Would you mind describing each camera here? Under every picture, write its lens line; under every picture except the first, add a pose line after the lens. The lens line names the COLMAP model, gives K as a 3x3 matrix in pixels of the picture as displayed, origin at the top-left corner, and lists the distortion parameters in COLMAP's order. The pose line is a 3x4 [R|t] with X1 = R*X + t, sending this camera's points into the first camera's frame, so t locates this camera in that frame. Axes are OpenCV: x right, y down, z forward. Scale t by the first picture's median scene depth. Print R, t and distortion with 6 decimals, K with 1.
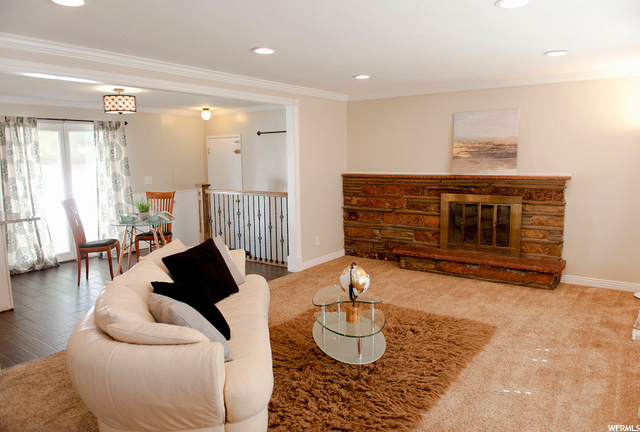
lens RADIAL K [[446.3, 0, 329.9], [0, 446.3, 216.4], [0, 0, 1]] dist [-0.041283, -0.011110]
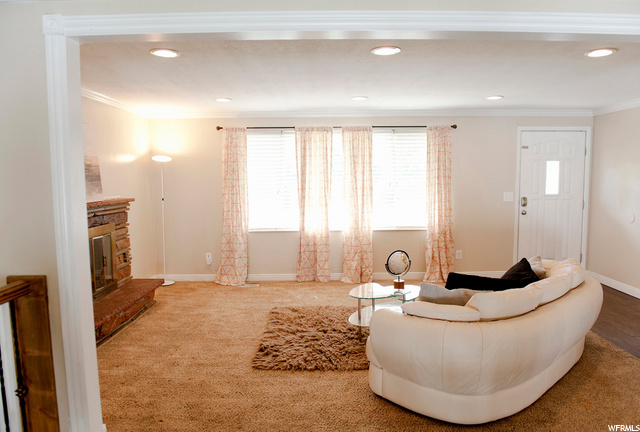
lens RADIAL K [[446.3, 0, 323.2], [0, 446.3, 215.1], [0, 0, 1]] dist [-0.041283, -0.011110]
pose [[-0.583507, -0.055083, 0.810238, -0.499354], [0.119627, 0.980983, 0.152843, -0.131738], [-0.803249, 0.186111, -0.565822, 1.032262]]
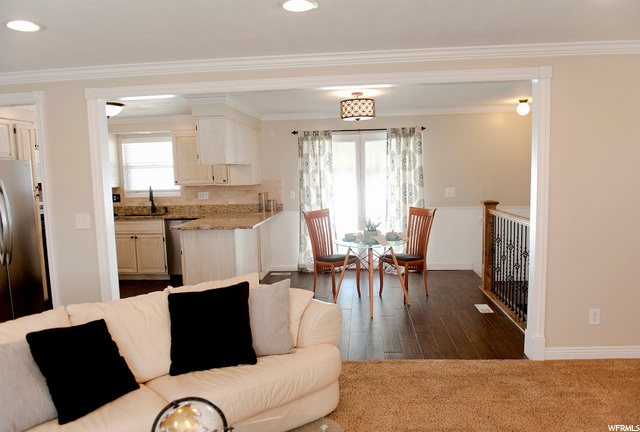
lens RADIAL K [[446.3, 0, 325.2], [0, 446.3, 216.5], [0, 0, 1]] dist [-0.041283, -0.011110]
pose [[0.511180, 0.084569, -0.855303, 0.270455], [-0.091706, 0.994833, 0.043556, -0.065405], [0.854567, 0.056172, 0.516294, 0.450709]]
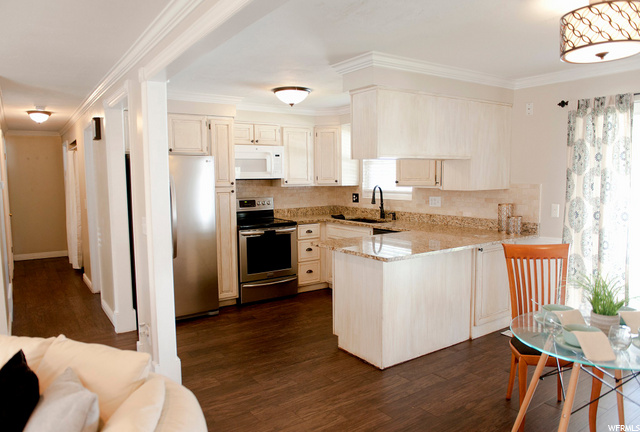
lens RADIAL K [[446.3, 0, 313.6], [0, 446.3, 220.1], [0, 0, 1]] dist [-0.041283, -0.011110]
pose [[-0.350668, 0.107956, -0.930257, -0.004564], [-0.105886, 0.982393, 0.153921, -0.112677], [0.930494, 0.152477, -0.333063, 0.851854]]
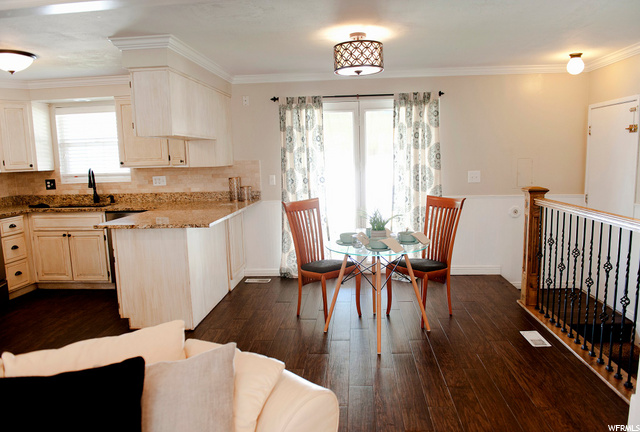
lens RADIAL K [[446.3, 0, 325.0], [0, 446.3, 218.9], [0, 0, 1]] dist [-0.041283, -0.011110]
pose [[0.524297, 0.114424, -0.843813, 0.062700], [-0.091409, 0.992768, 0.077827, -0.064269], [0.846615, 0.036327, 0.530964, 0.583980]]
